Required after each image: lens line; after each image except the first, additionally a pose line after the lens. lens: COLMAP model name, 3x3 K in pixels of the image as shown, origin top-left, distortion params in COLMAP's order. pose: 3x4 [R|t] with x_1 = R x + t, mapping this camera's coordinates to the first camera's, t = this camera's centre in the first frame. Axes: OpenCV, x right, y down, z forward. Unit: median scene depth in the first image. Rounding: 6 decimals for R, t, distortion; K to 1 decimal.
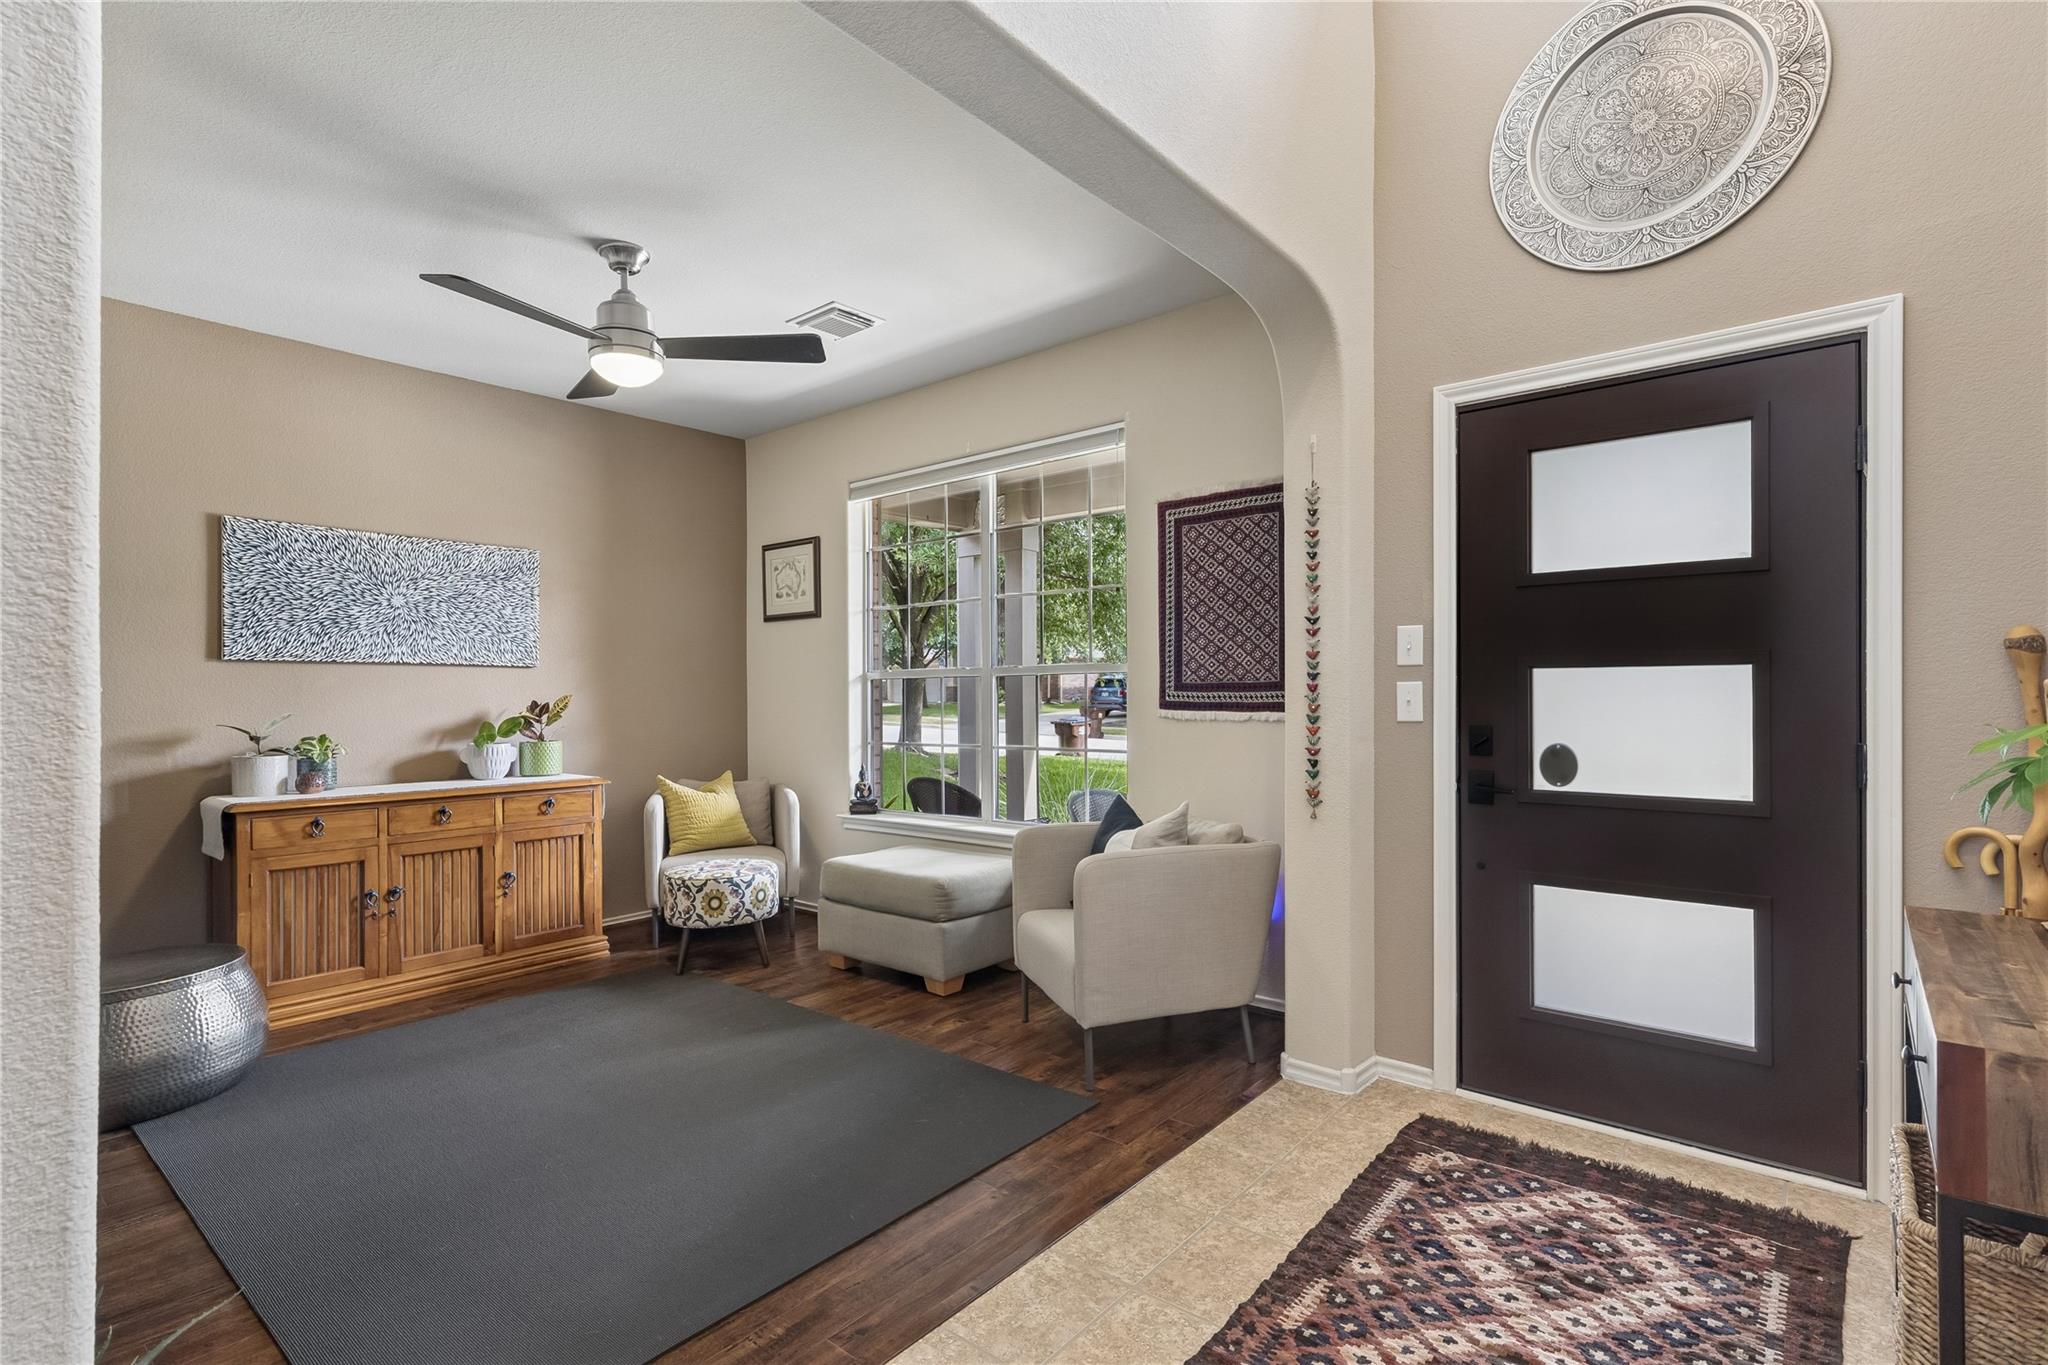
lens RADIAL K [[979.4, 0, 1045.6], [0, 979.4, 692.7], [0, 0, 1]] dist [0.014253, -0.003511]
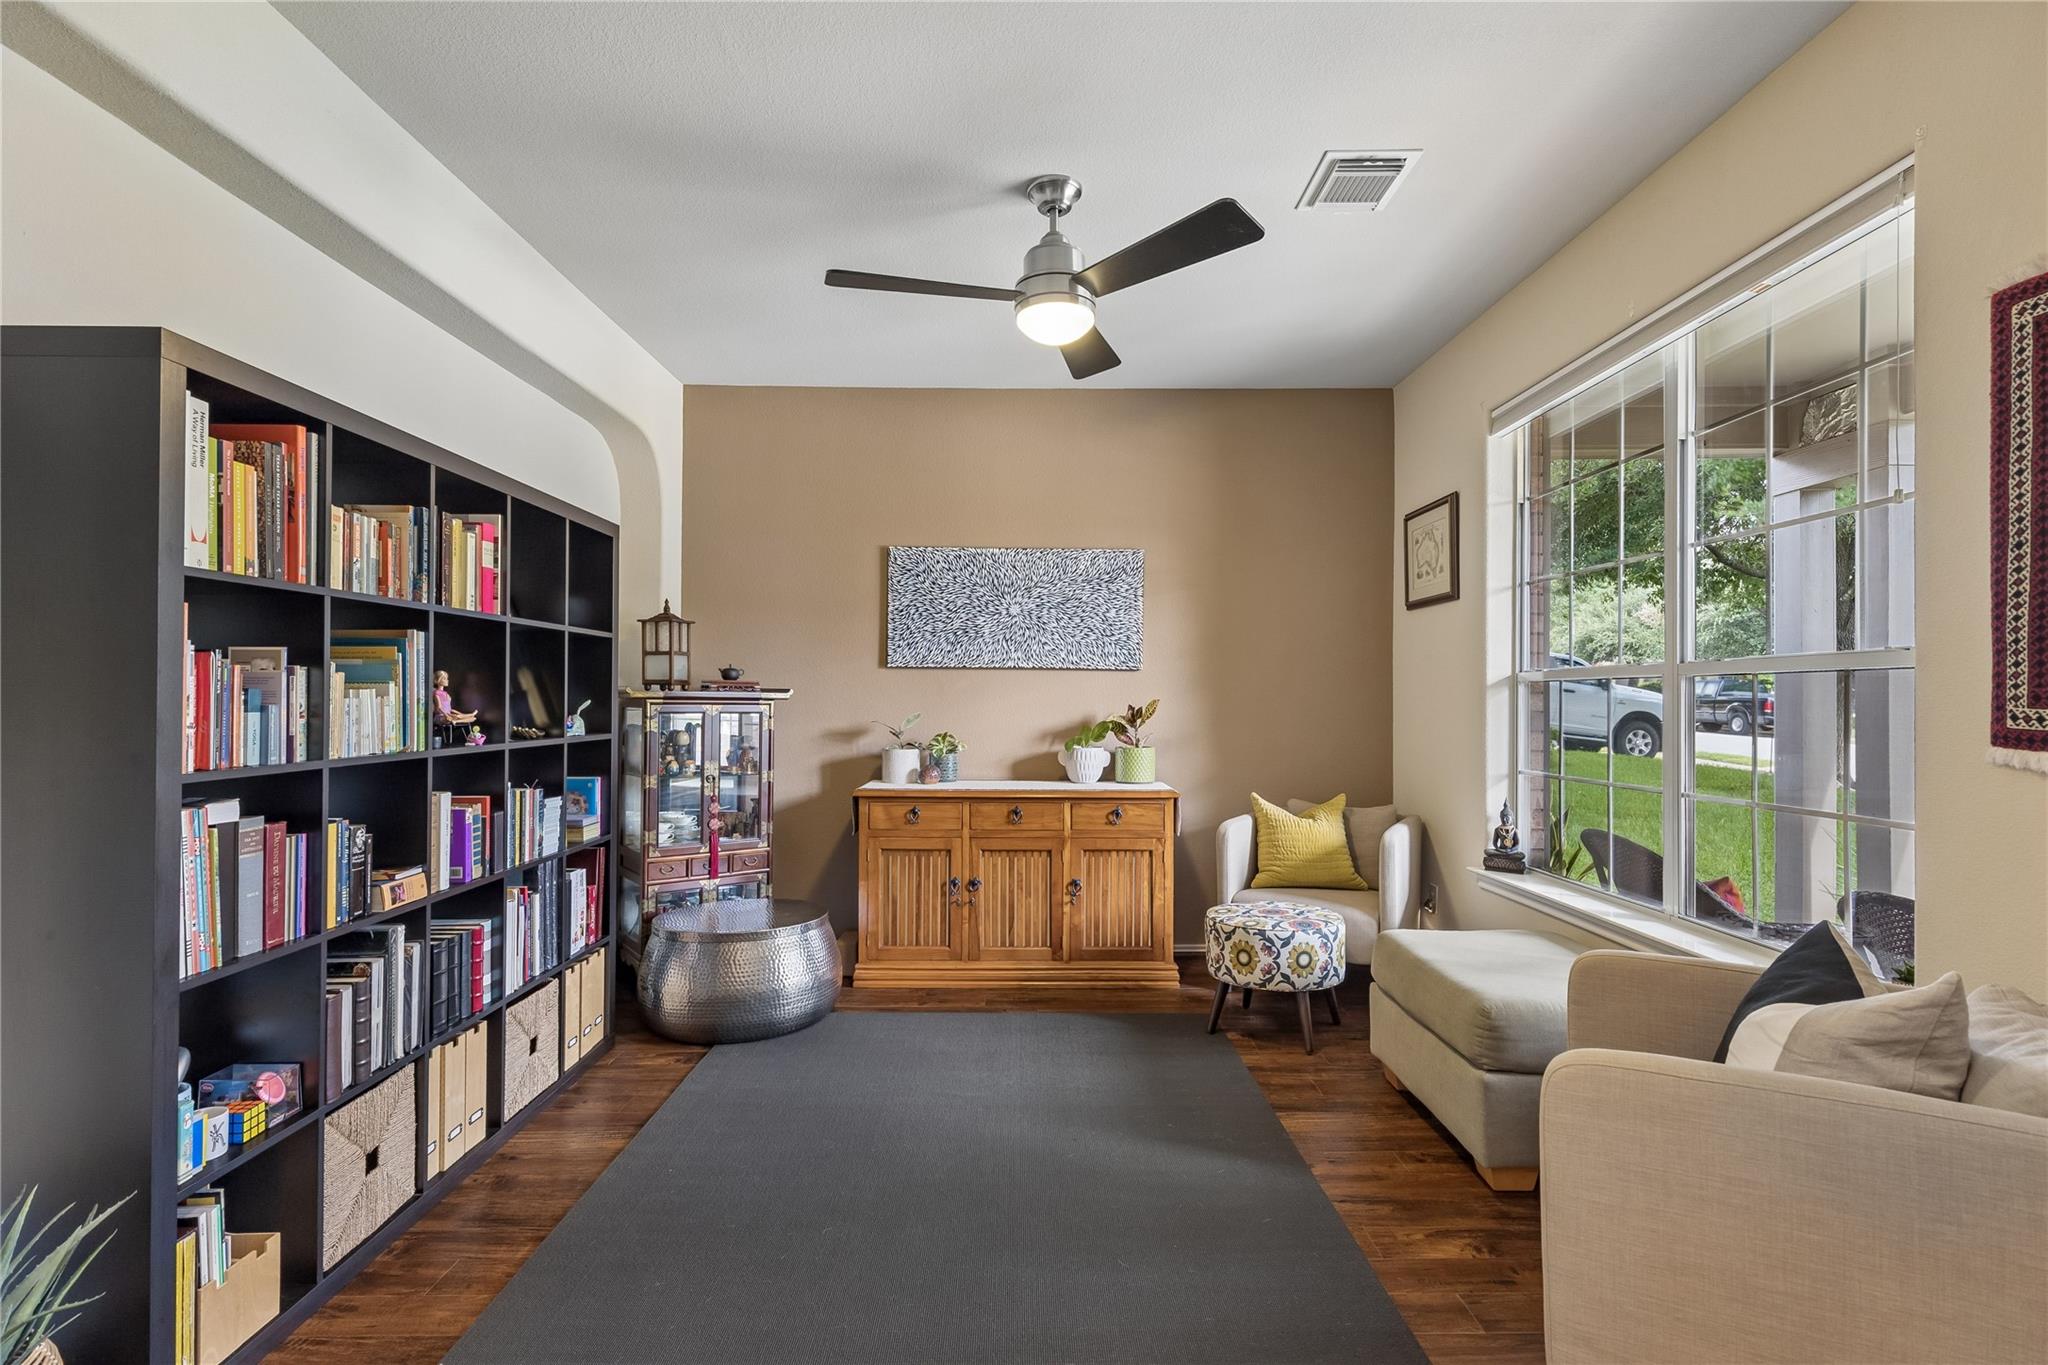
lens RADIAL K [[979.4, 0, 1014.9], [0, 979.4, 687.4], [0, 0, 1]] dist [0.014253, -0.003511]
pose [[0.636557, 0.002752, -0.771225, 0.170983], [-0.010139, 0.999937, -0.004801, -0.003563], [0.771163, 0.010876, 0.636545, 0.336915]]
